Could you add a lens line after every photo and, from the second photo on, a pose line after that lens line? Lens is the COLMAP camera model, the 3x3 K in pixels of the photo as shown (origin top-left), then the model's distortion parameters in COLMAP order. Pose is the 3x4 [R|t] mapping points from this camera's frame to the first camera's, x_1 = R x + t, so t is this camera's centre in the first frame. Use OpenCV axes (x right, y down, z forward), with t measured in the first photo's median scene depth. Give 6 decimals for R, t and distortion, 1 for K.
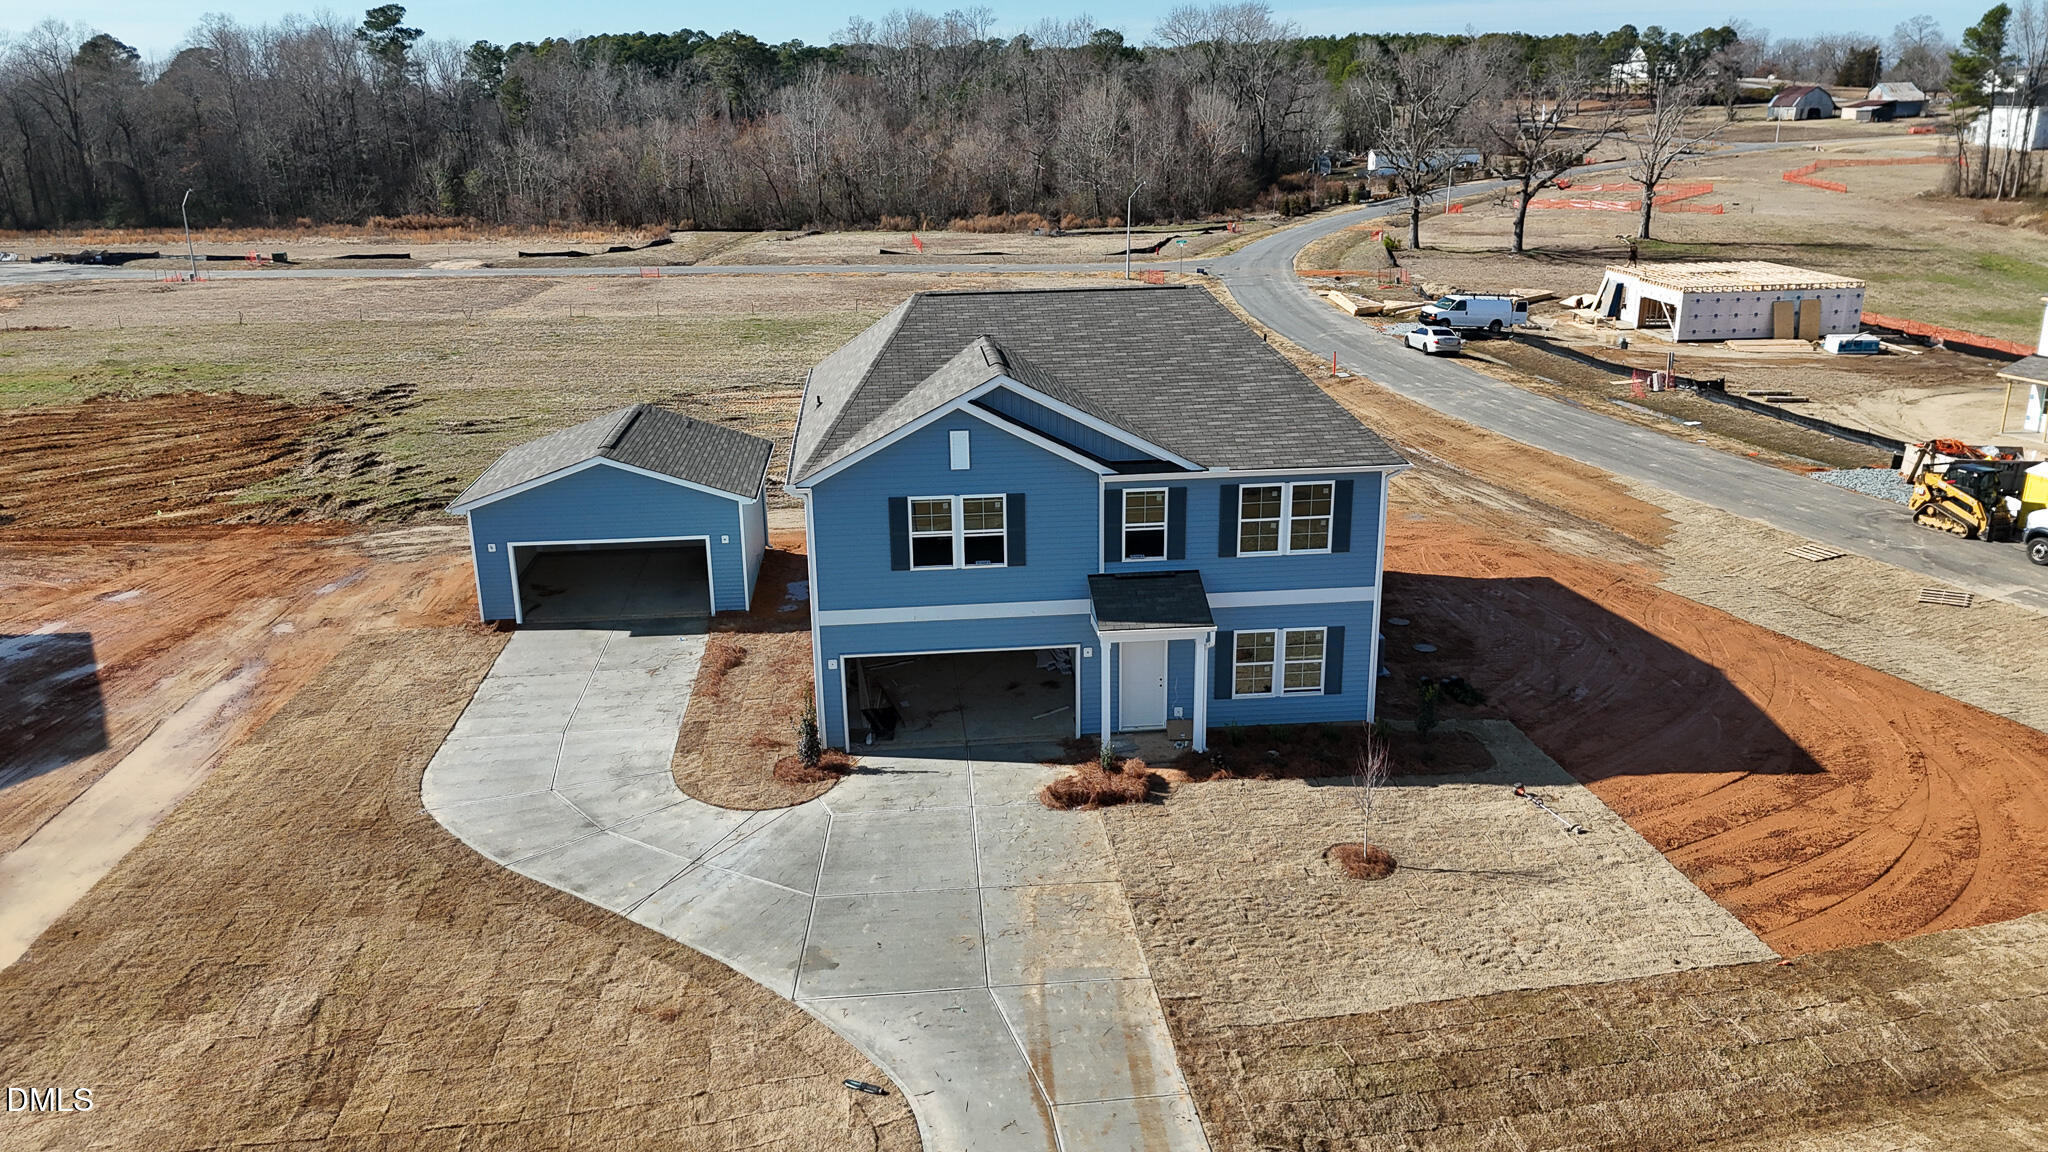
lens RADIAL K [[1516.1, 0, 1030.1], [0, 1516.1, 548.7], [0, 0, 1]] dist [0.034646, -0.000837]
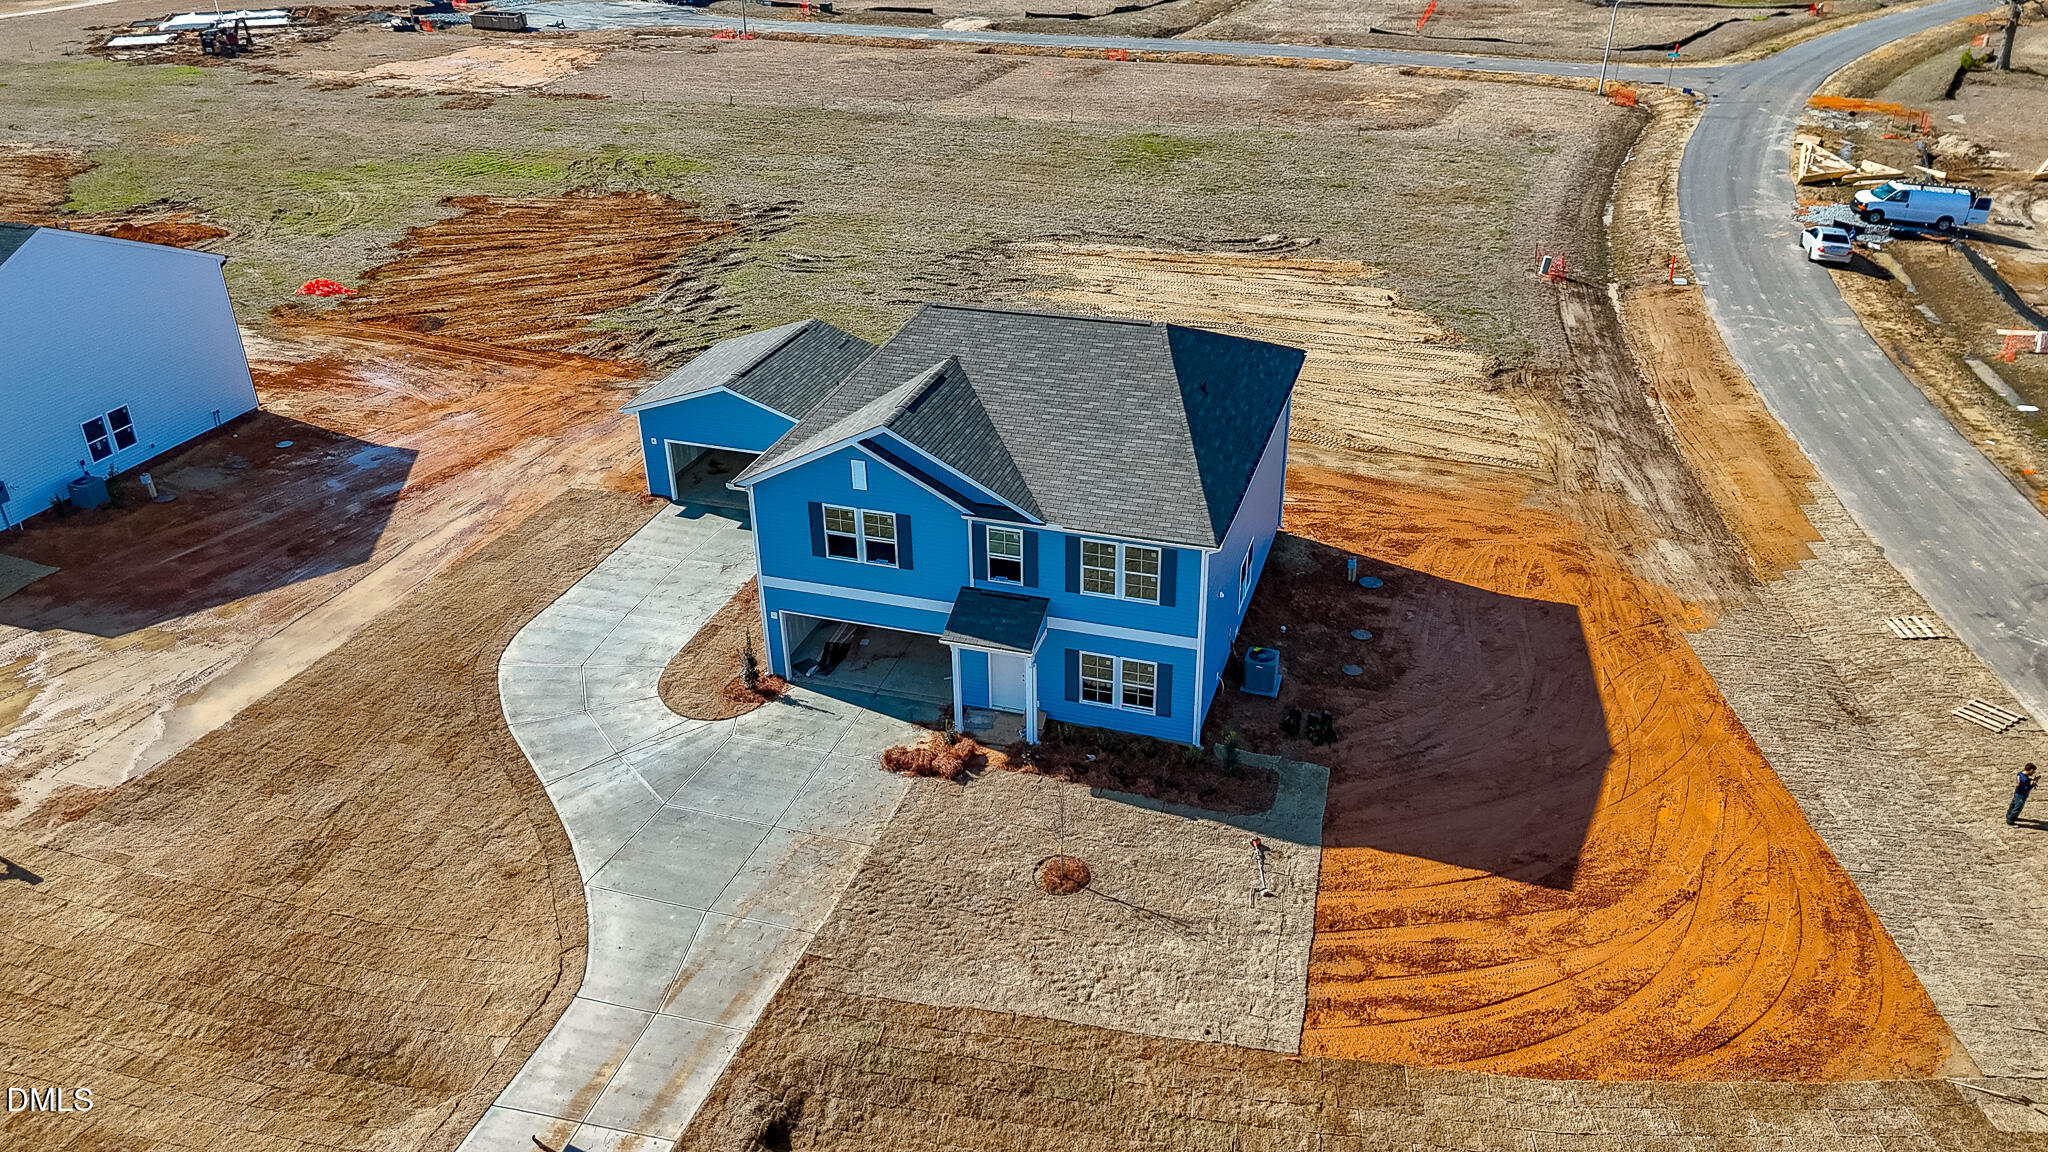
lens RADIAL K [[1499.7, 0, 1024.0], [0, 1499.7, 576.0], [0, 0, 1]] dist [0.056063, -0.002279]
pose [[0.919462, 0.187932, -0.345355, 0.492401], [-0.113972, 0.968052, 0.223350, -0.261462], [0.376297, -0.166001, 0.911507, -0.076104]]
